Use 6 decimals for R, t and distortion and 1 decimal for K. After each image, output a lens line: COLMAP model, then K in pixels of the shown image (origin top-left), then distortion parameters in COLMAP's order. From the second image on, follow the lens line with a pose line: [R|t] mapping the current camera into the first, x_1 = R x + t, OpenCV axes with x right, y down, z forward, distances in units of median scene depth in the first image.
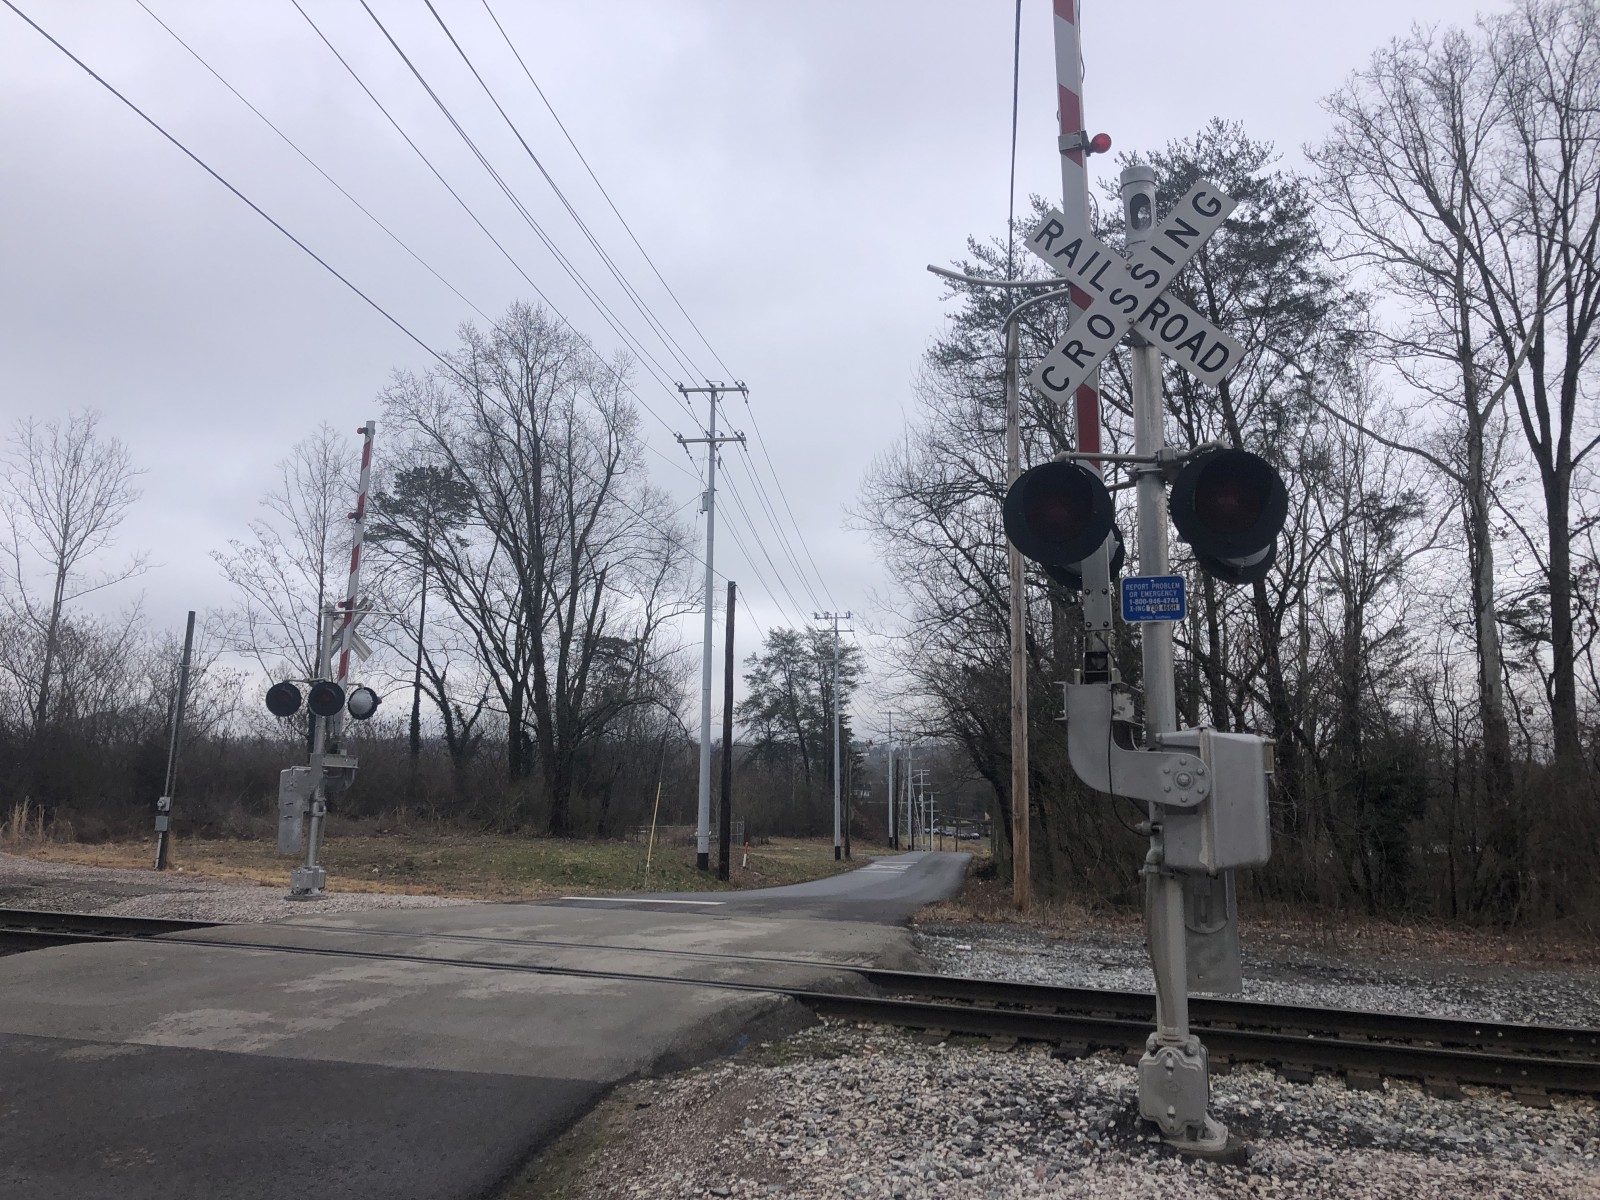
lens RADIAL K [[1305.2, 0, 786.2], [0, 1305.2, 571.8], [0, 0, 1]] dist [0.044956, -0.044468]
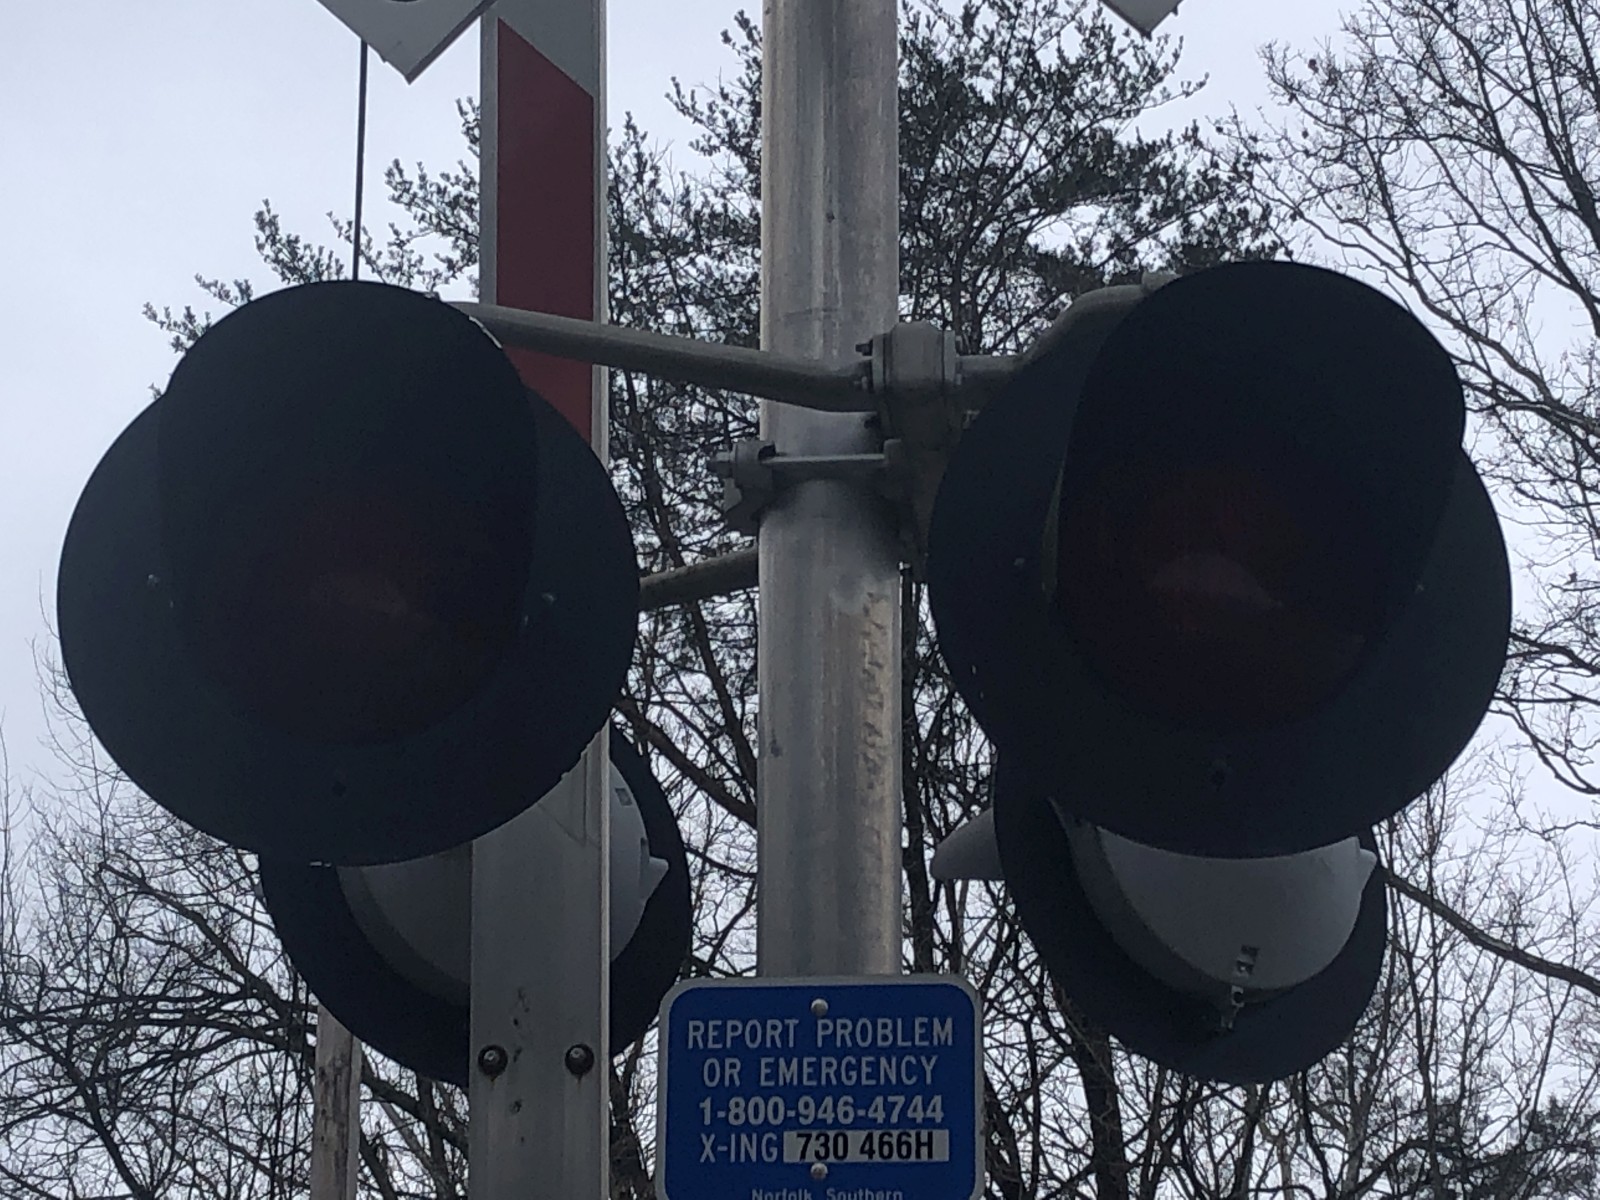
lens RADIAL K [[4076.6, 0, 789.3], [0, 4076.6, 545.4], [0, 0, 1]] dist [0.132084, 0.000000]
pose [[0.961763, 0.092668, 0.257731, 0.020022], [-0.041977, 0.979777, -0.195640, 0.009423], [-0.270649, 0.177341, 0.946203, 0.072182]]
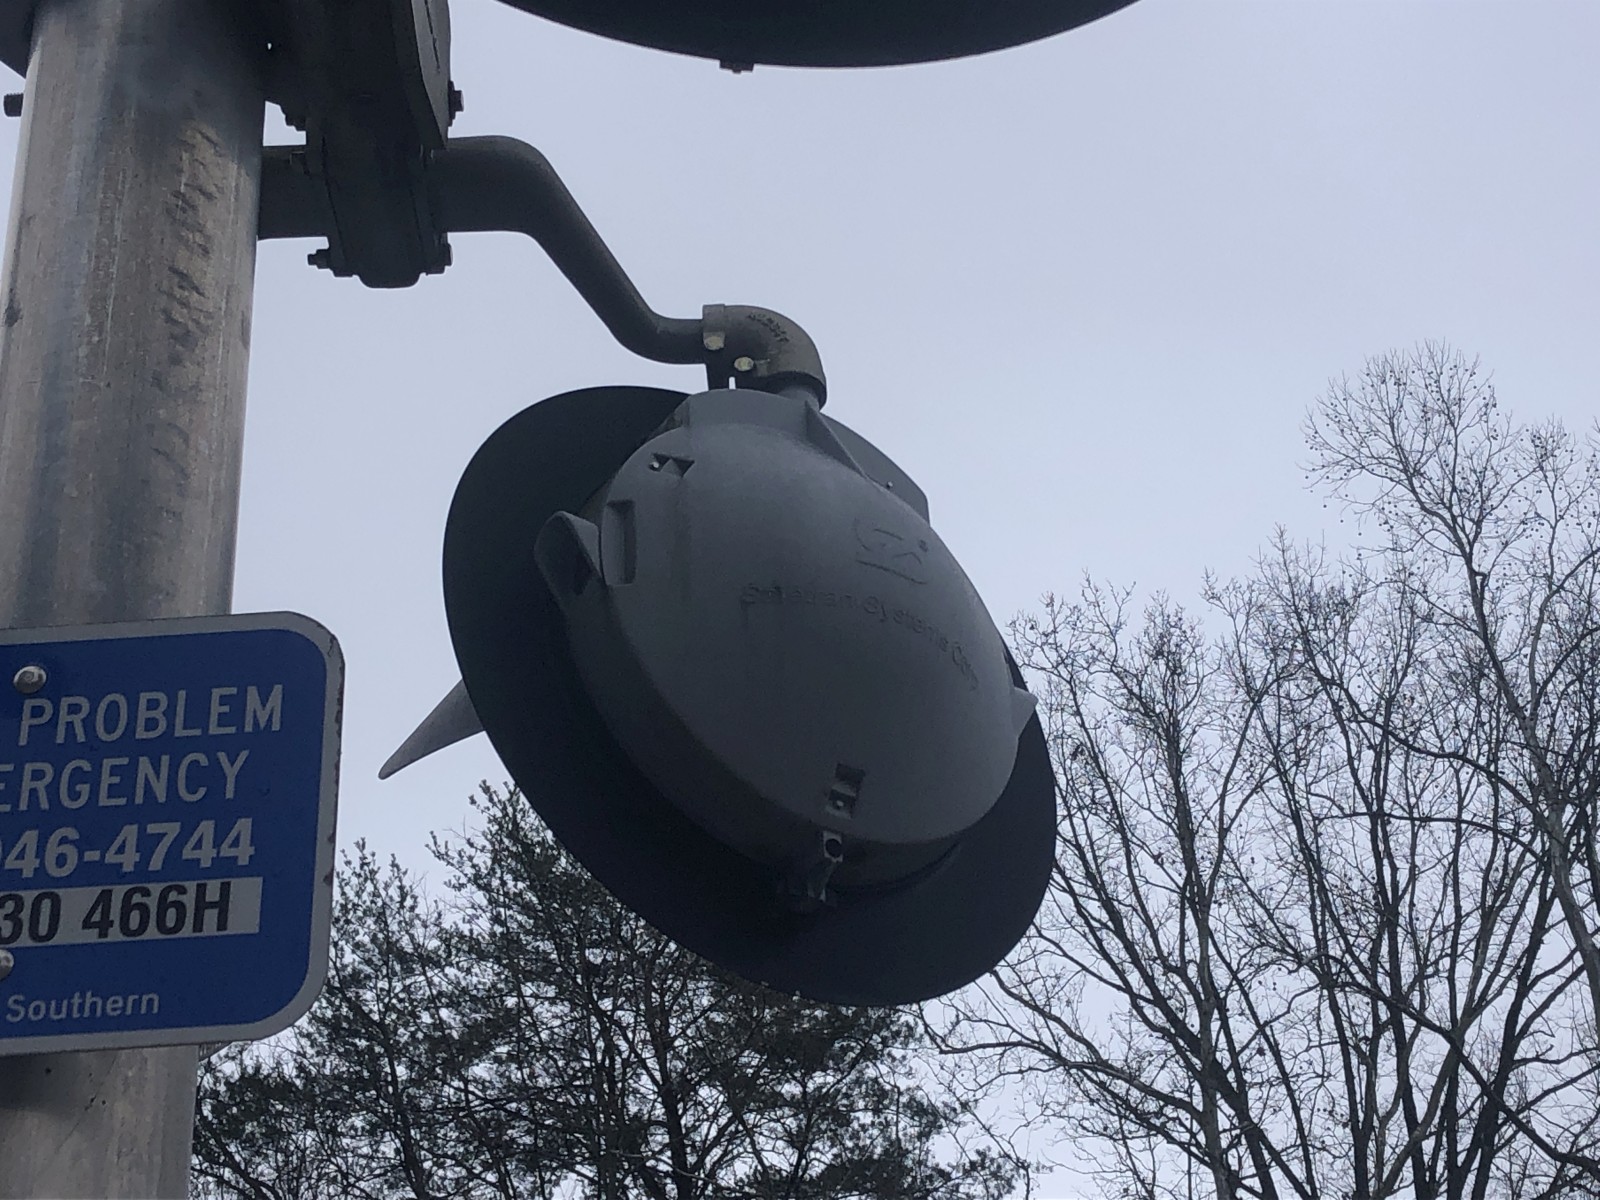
lens RADIAL K [[2932.1, 0, 833.8], [0, 2932.1, 517.0], [0, 0, 1]] dist [0.127157, 0.000000]
pose [[0.934191, 0.149669, 0.323860, 0.043265], [0.002233, 0.905280, -0.424810, 0.014944], [-0.356765, 0.397577, 0.845371, 0.128700]]
